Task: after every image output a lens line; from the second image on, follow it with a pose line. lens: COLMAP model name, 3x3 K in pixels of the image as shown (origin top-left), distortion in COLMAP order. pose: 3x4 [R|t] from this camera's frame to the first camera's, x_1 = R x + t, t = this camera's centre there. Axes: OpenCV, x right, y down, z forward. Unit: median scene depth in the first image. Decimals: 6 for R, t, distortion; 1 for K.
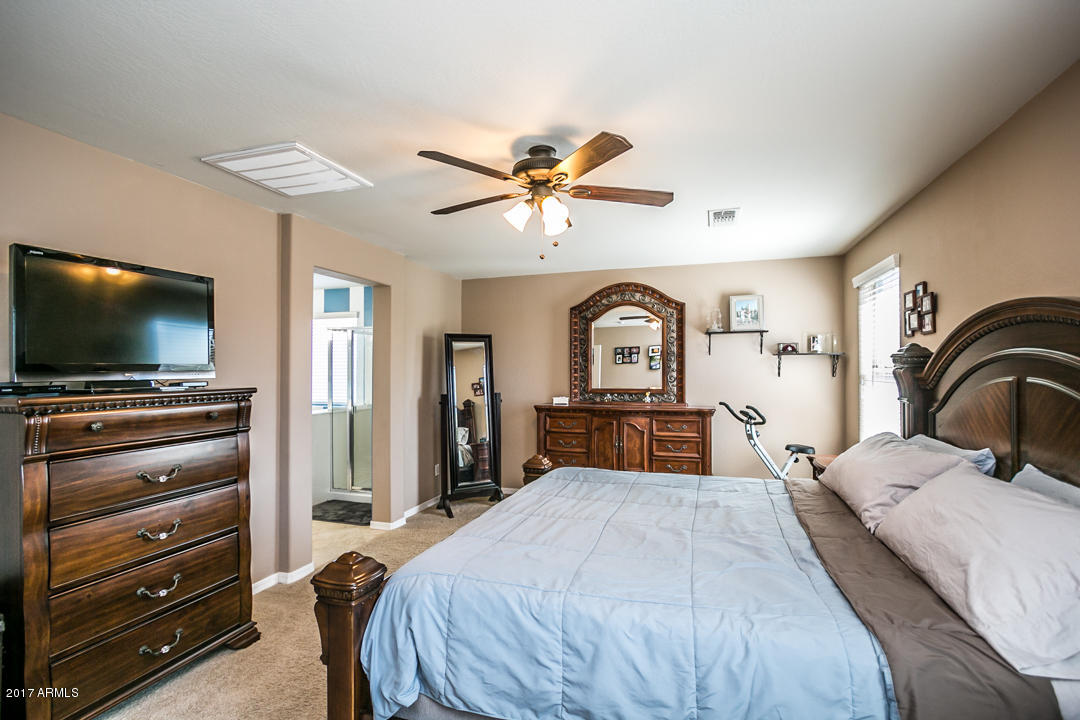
lens RADIAL K [[506.0, 0, 540.0], [0, 506.0, 360.0], [0, 0, 1]] dist [-0.023343, 0.000406]
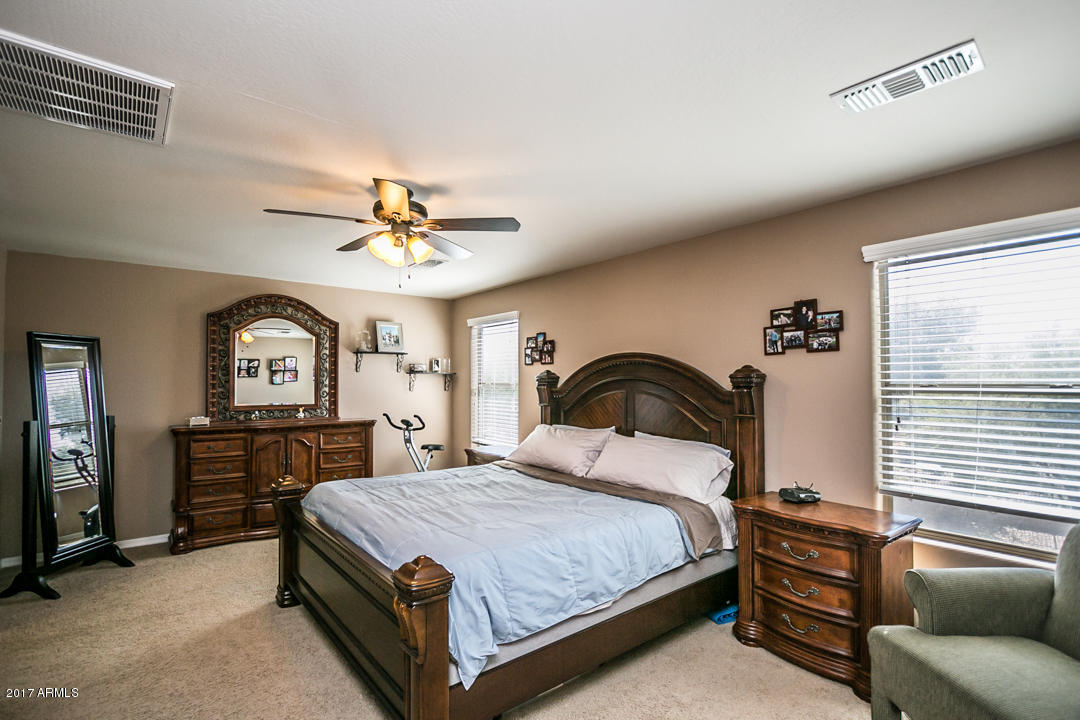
lens RADIAL K [[511.3, 0, 538.4], [0, 511.3, 362.5], [0, 0, 1]] dist [-0.017549, -0.000082]
pose [[0.536826, 0.037454, 0.842862, -0.405111], [-0.019903, 0.999298, -0.031729, -0.003038], [-0.843459, 0.000258, 0.537194, 0.065021]]
